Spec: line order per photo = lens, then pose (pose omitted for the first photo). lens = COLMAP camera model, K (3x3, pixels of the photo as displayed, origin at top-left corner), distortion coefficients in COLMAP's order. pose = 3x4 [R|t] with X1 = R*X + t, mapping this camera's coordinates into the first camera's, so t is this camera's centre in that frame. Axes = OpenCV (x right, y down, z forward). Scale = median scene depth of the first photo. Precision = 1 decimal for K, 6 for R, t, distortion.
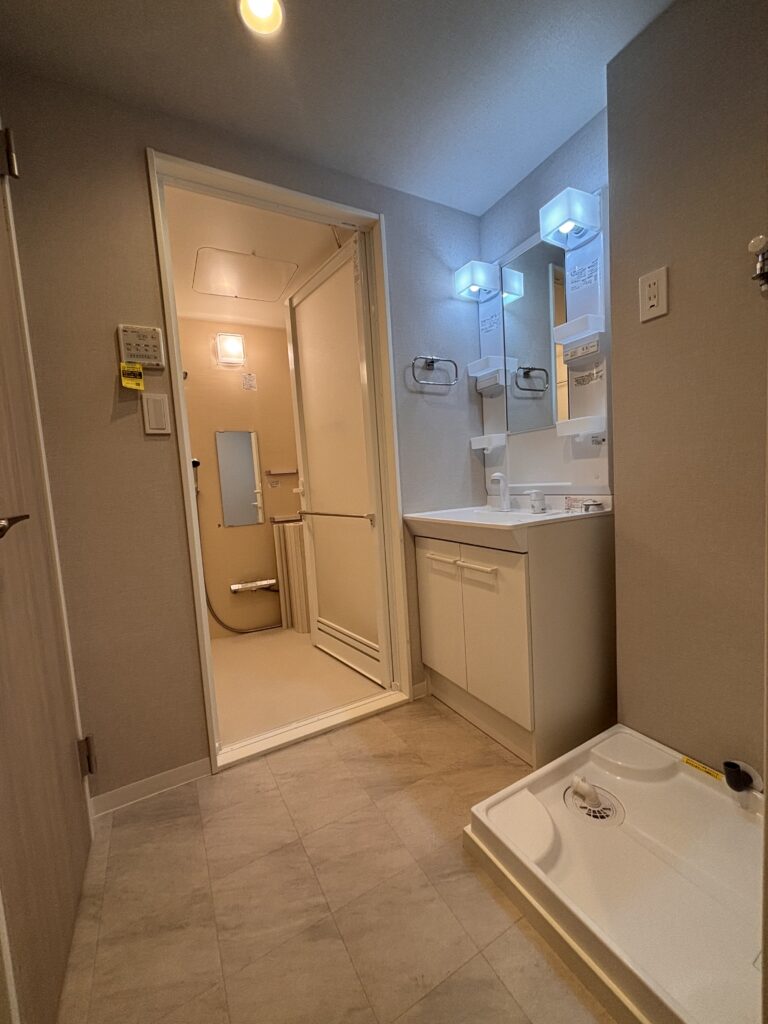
lens RADIAL K [[409.8, 0, 384.0], [0, 409.8, 512.0], [0, 0, 1]] dist [0.001336, -0.000336]
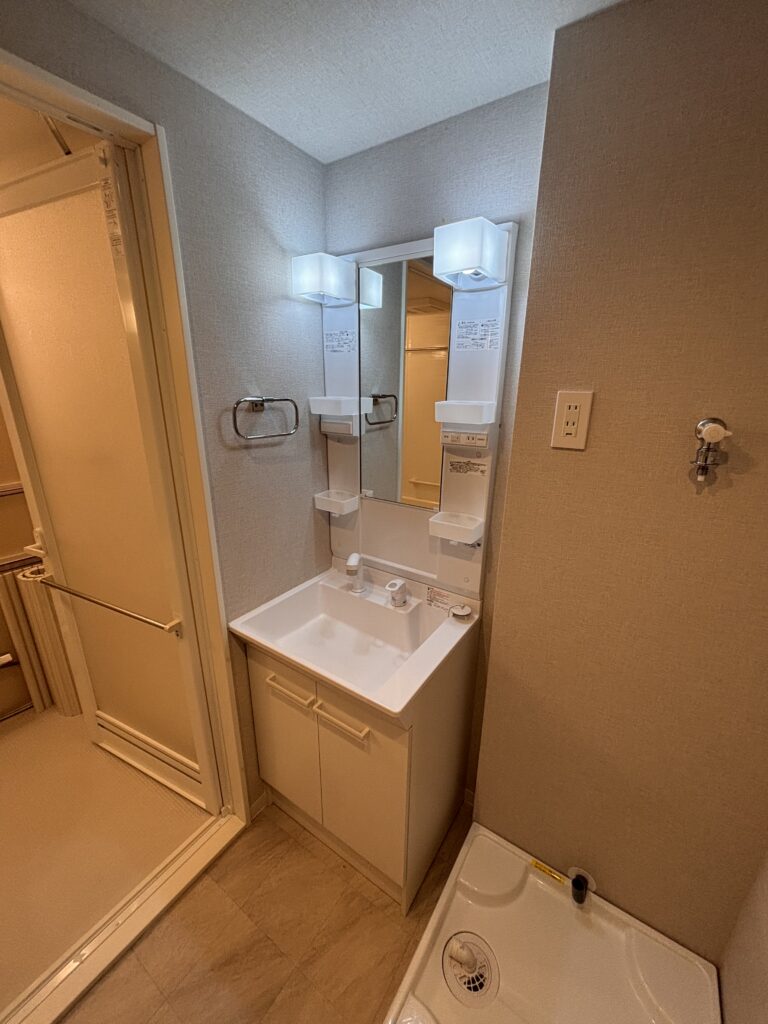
lens RADIAL K [[400.4, 0, 383.2], [0, 400.4, 514.6], [0, 0, 1]] dist [0.026284, -0.015368]
pose [[0.885525, -0.070965, 0.459140, -0.022455], [-0.030049, 0.977448, 0.209028, -0.324544], [-0.463619, -0.198896, 0.863422, 0.297836]]
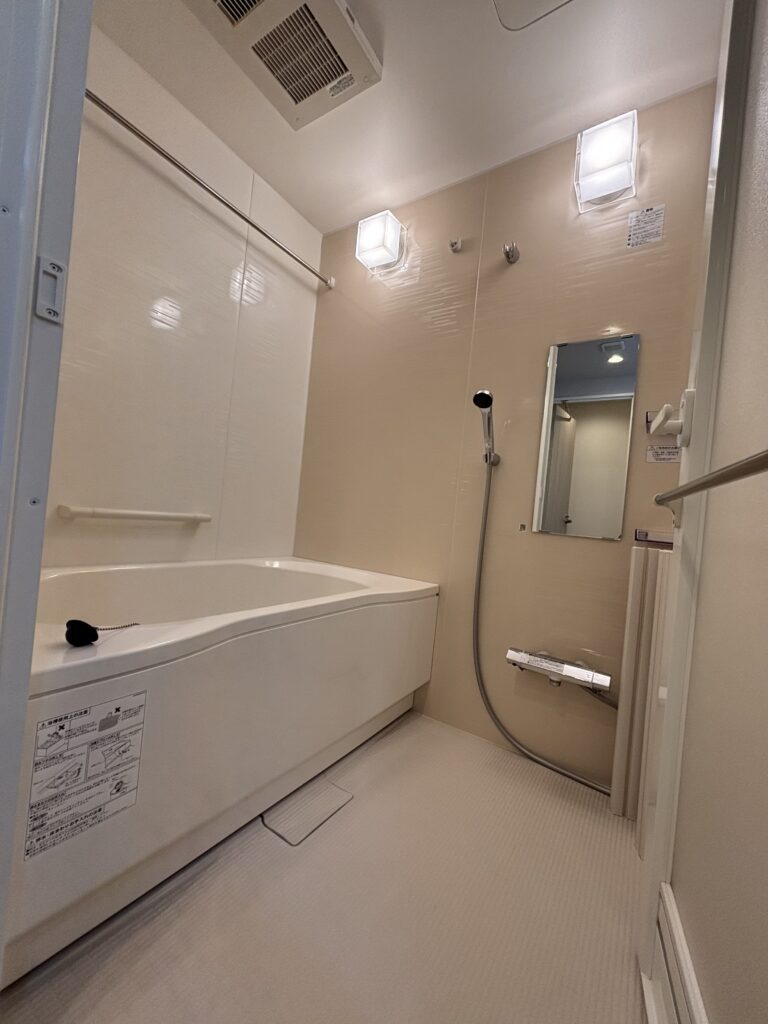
lens RADIAL K [[413.9, 0, 384.0], [0, 413.9, 512.0], [0, 0, 1]] dist [0.000050, -0.000073]
pose [[0.465734, 0.105236, -0.878645, -0.039380], [-0.194255, 0.980844, 0.014510, 0.061250], [0.863341, 0.163923, 0.477255, 0.889536]]
